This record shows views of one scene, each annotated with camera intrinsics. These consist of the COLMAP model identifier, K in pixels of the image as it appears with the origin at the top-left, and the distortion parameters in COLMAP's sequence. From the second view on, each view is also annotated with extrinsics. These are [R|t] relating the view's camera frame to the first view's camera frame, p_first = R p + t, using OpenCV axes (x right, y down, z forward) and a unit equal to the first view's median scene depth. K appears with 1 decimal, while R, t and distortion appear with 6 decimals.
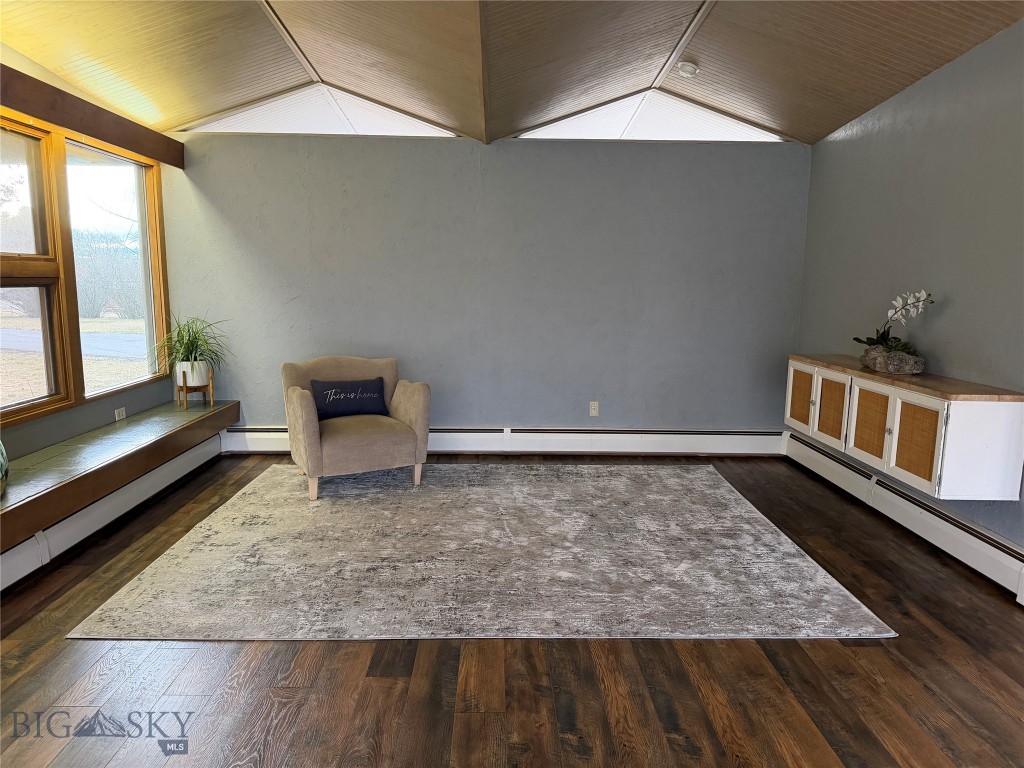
lens RADIAL K [[710.2, 0, 511.2], [0, 710.2, 387.3], [0, 0, 1]] dist [0.124272, -0.166384]
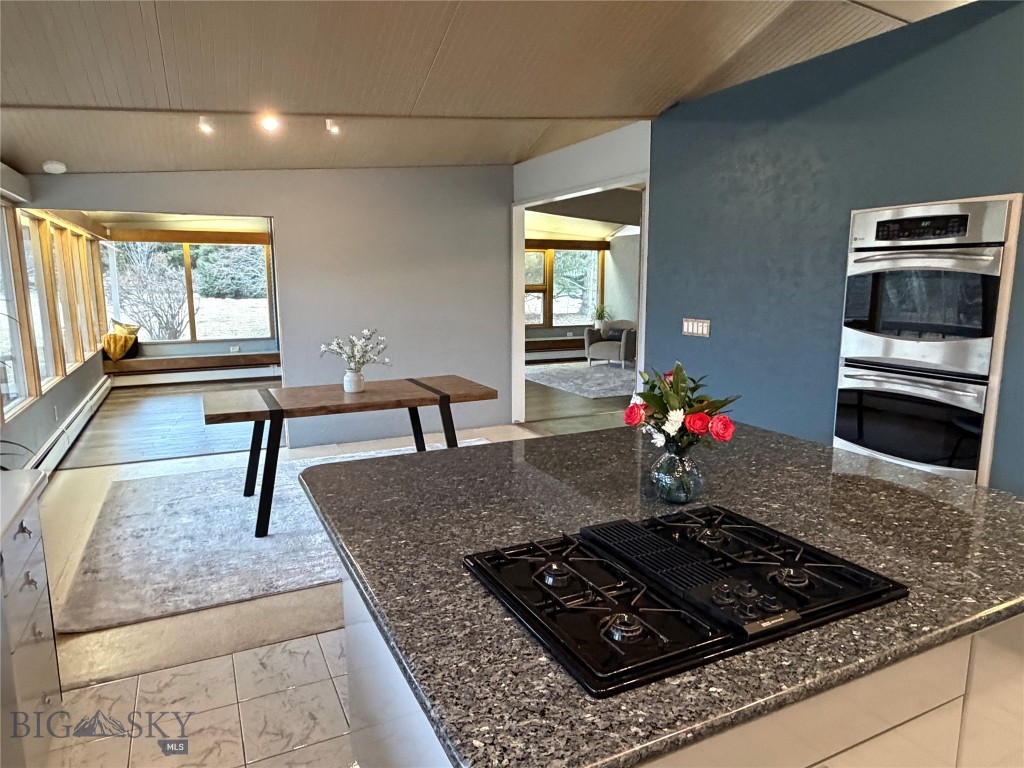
lens RADIAL K [[658.1, 0, 512.0], [0, 658.1, 387.1], [0, 0, 1]] dist [0.000547, 0.002323]
pose [[0.424699, 0.134053, -0.895355, 2.265830], [-0.132865, 0.987498, 0.084826, 0.067945], [0.895532, 0.082935, 0.437200, -0.515662]]
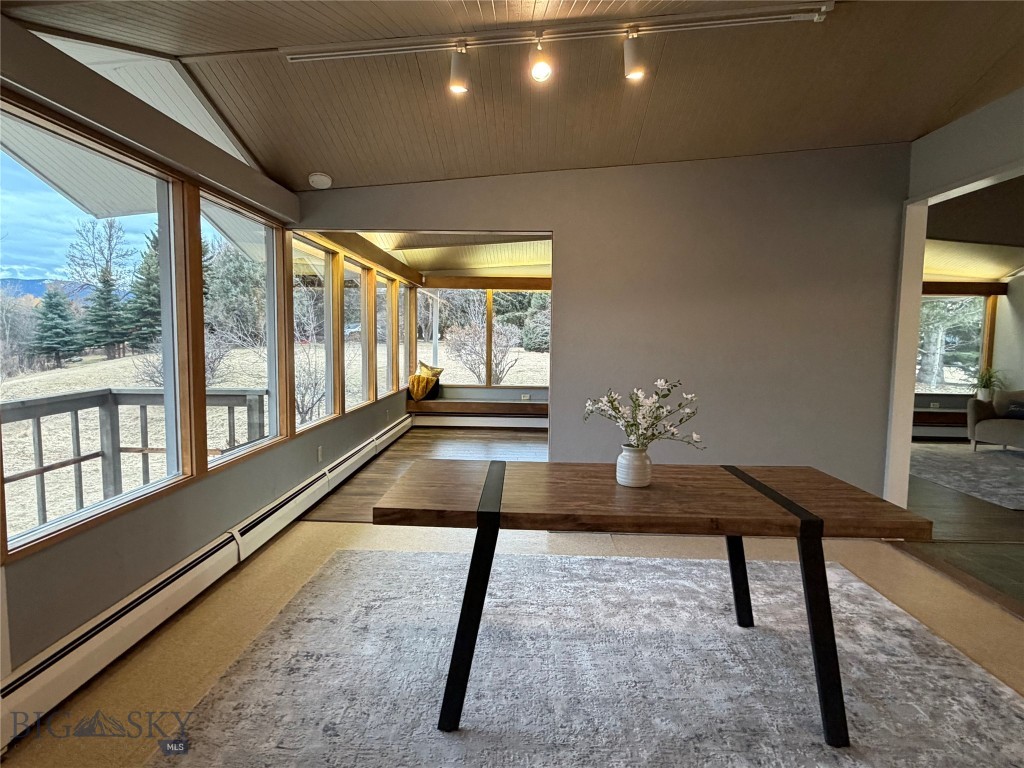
lens RADIAL K [[588.4, 0, 503.2], [0, 588.4, 383.2], [0, 0, 1]] dist [0.002611, 0.000343]
pose [[-0.047734, 0.062997, -0.996872, 1.694935], [-0.171315, 0.982705, 0.070305, 0.089905], [0.984059, 0.174135, -0.036116, -0.379967]]
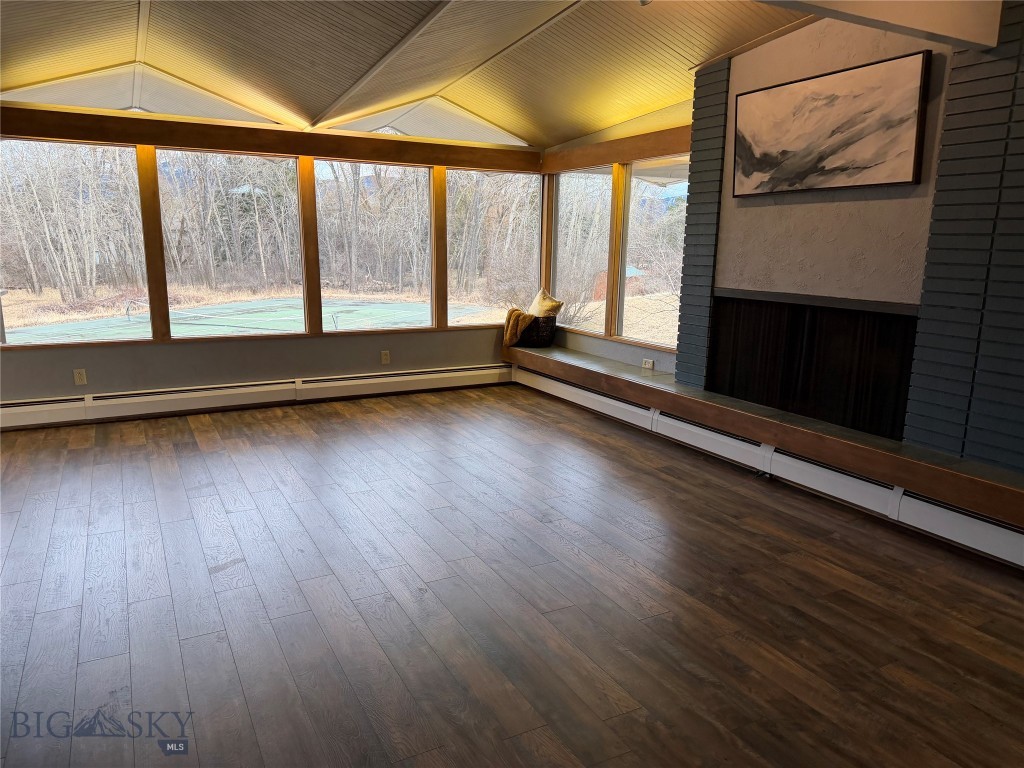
lens RADIAL K [[710.2, 0, 511.2], [0, 710.2, 387.3], [0, 0, 1]] dist [0.124272, -0.166384]
pose [[-0.888691, 0.067695, -0.453481, 0.344929], [-0.096118, 0.939559, 0.328619, -0.140514], [0.448318, 0.335629, -0.828471, 0.801915]]
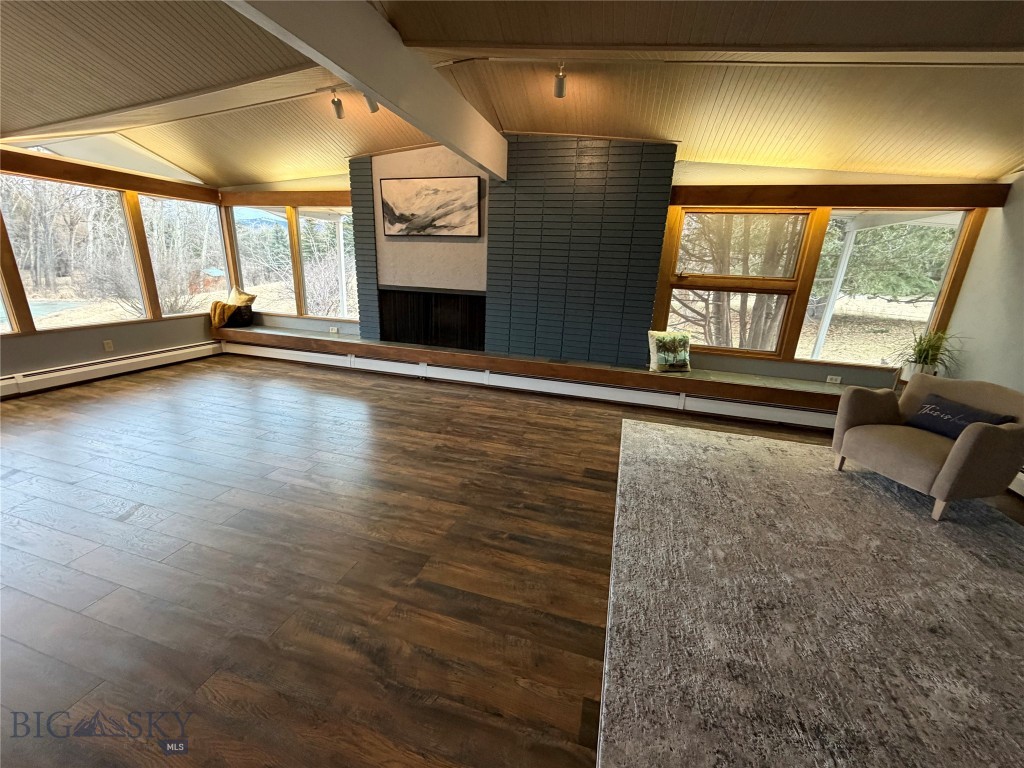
lens RADIAL K [[408.0, 0, 507.2], [0, 408.0, 383.6], [0, 0, 1]] dist [-0.000240, 0.000612]
pose [[-0.306987, 0.245958, -0.919382, 0.617449], [-0.190842, 0.930498, 0.312655, -0.118796], [0.932383, 0.271437, -0.238712, 0.648928]]
